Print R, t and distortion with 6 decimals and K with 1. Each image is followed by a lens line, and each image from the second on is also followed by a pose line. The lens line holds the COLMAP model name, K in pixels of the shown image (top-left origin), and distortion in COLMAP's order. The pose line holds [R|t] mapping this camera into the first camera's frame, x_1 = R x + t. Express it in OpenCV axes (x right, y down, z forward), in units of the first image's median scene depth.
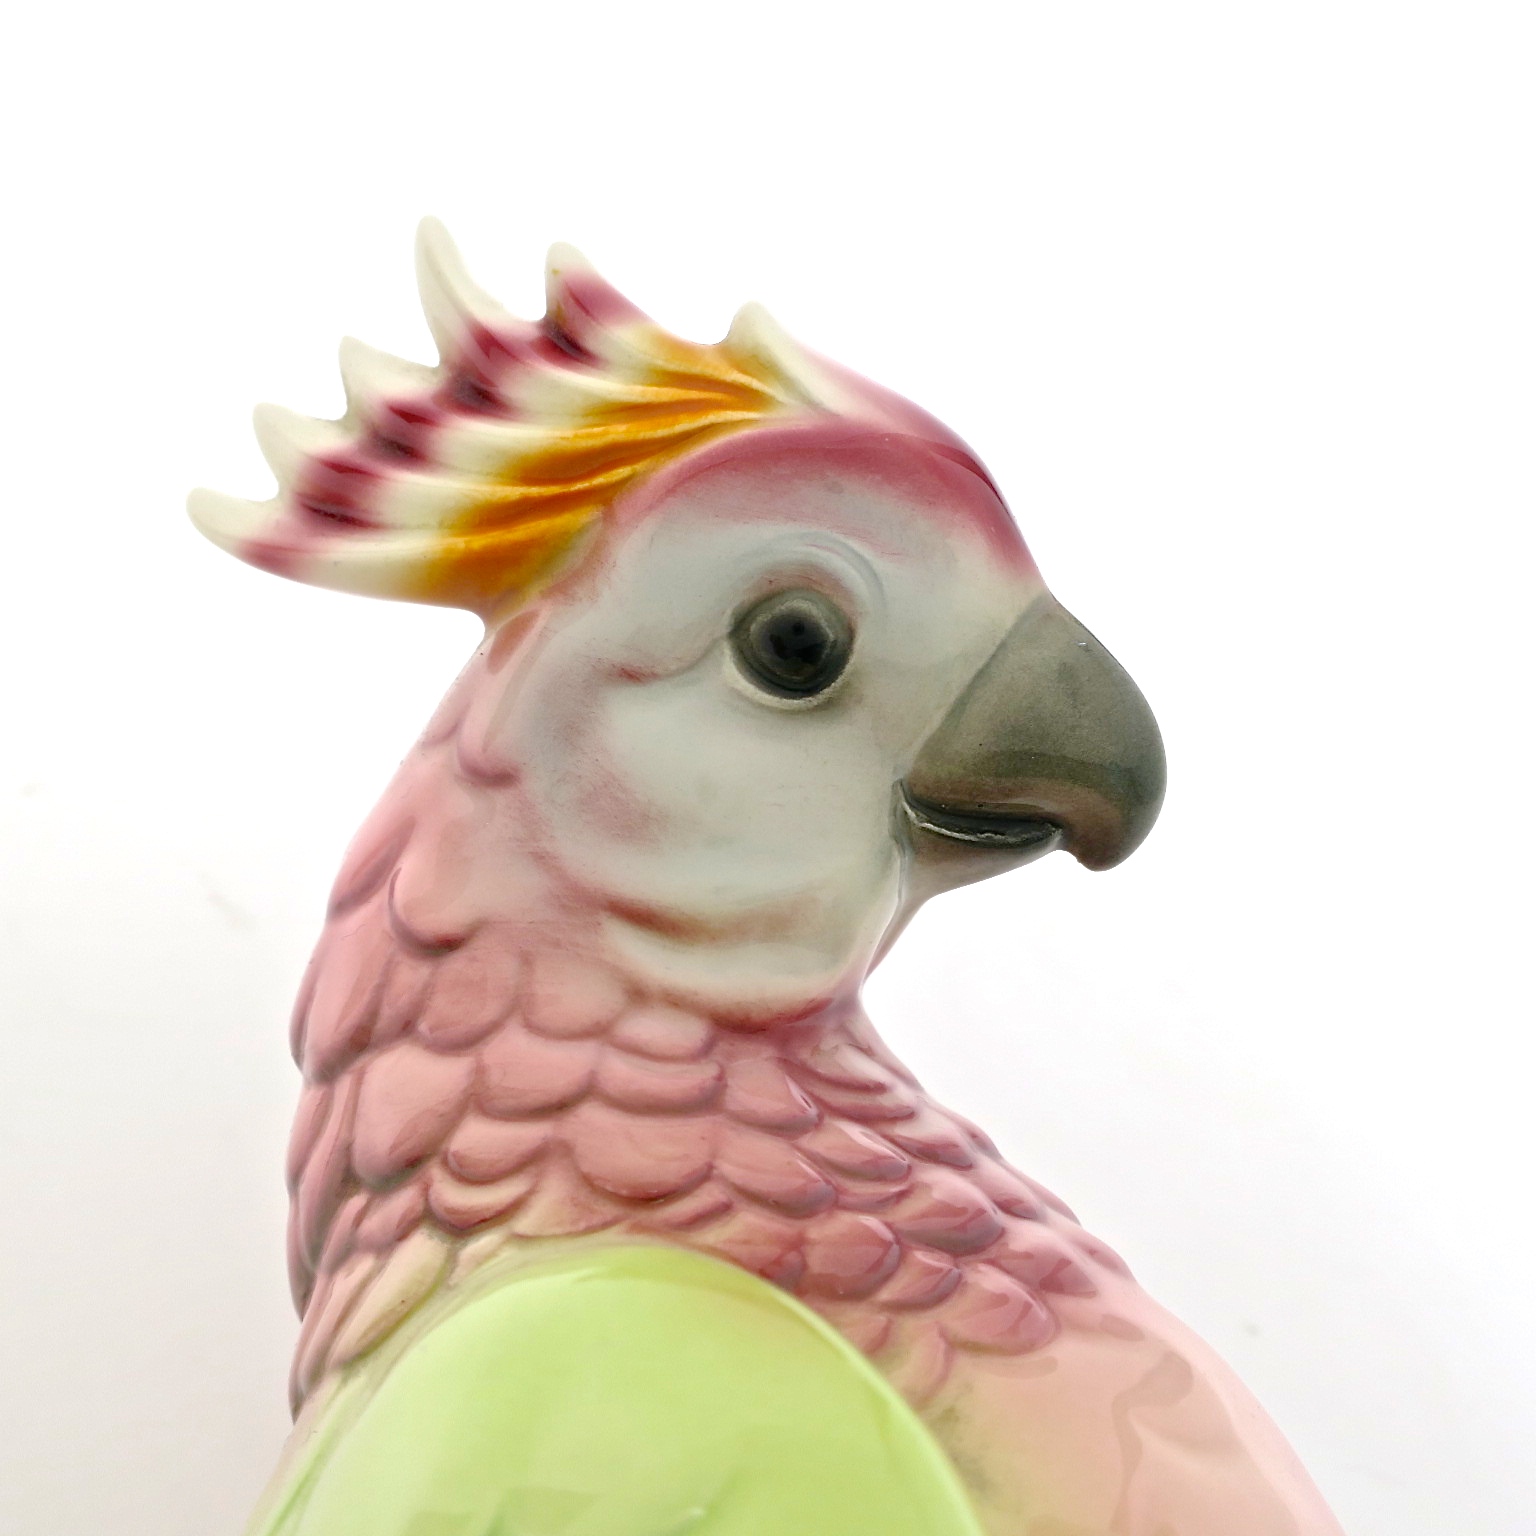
lens RADIAL K [[1804.1, 0, 768.0], [0, 1804.1, 768.0], [0, 0, 1]] dist [0.013432, 0.038297]
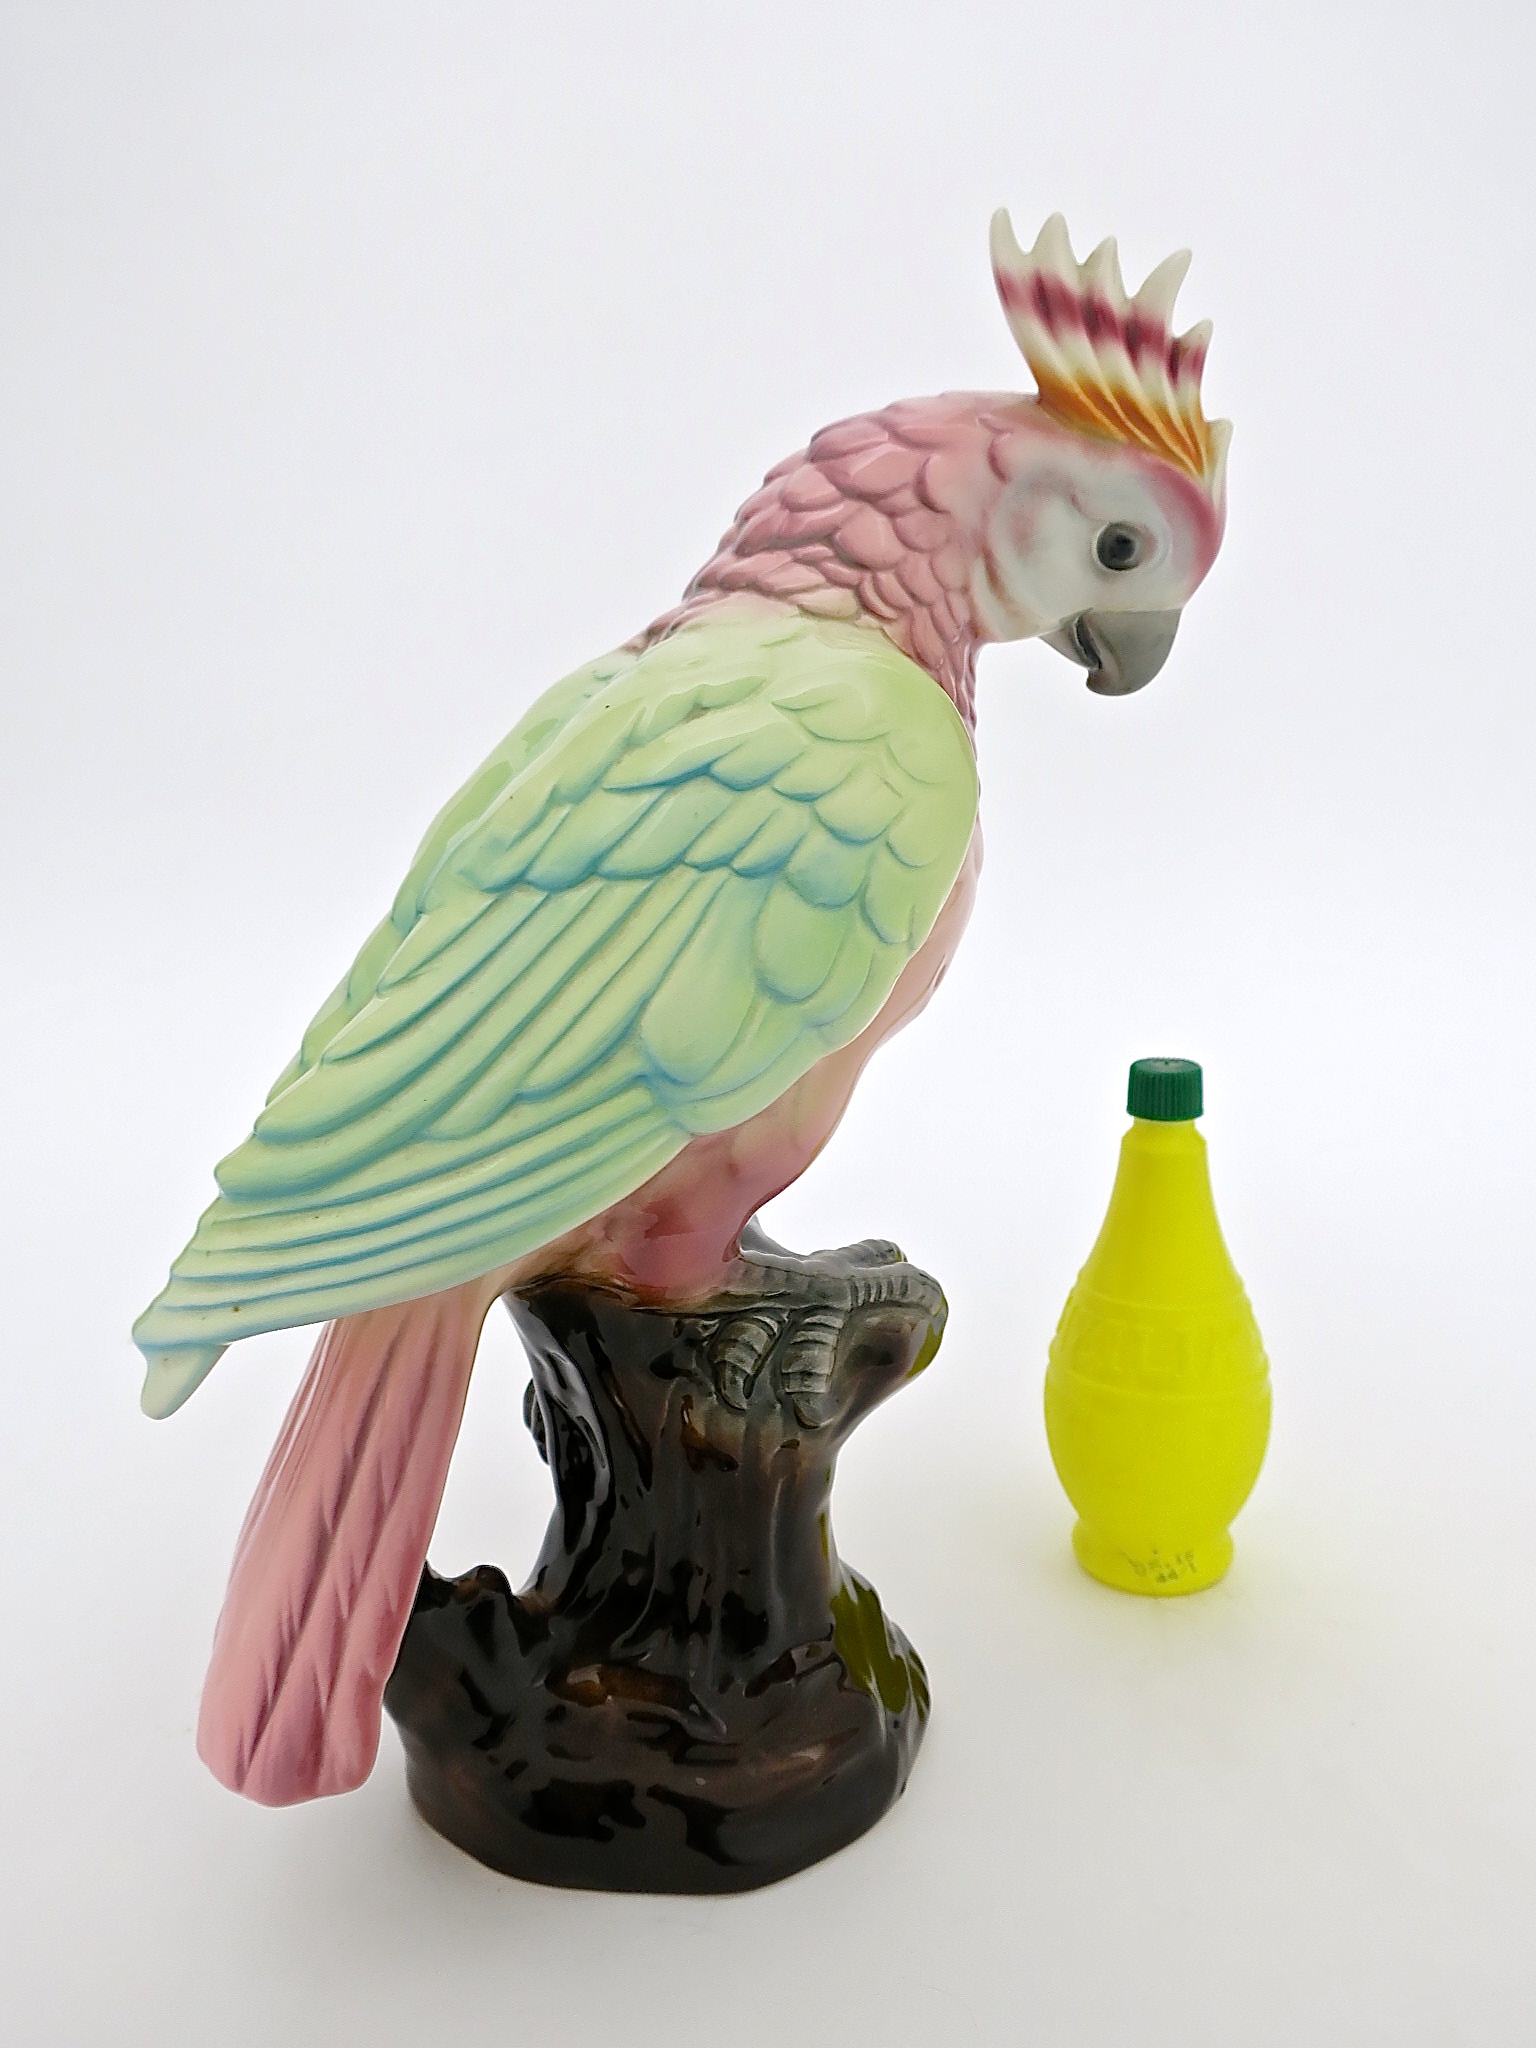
lens RADIAL K [[1851.6, 0, 768.0], [0, 1851.6, 1024.0], [0, 0, 1]] dist [-0.000894, -0.002653]
pose [[0.575714, 0.641204, 0.507358, -1.078499], [-0.805319, 0.552030, 0.216157, 0.121991], [-0.141476, -0.533029, 0.834185, -1.284294]]
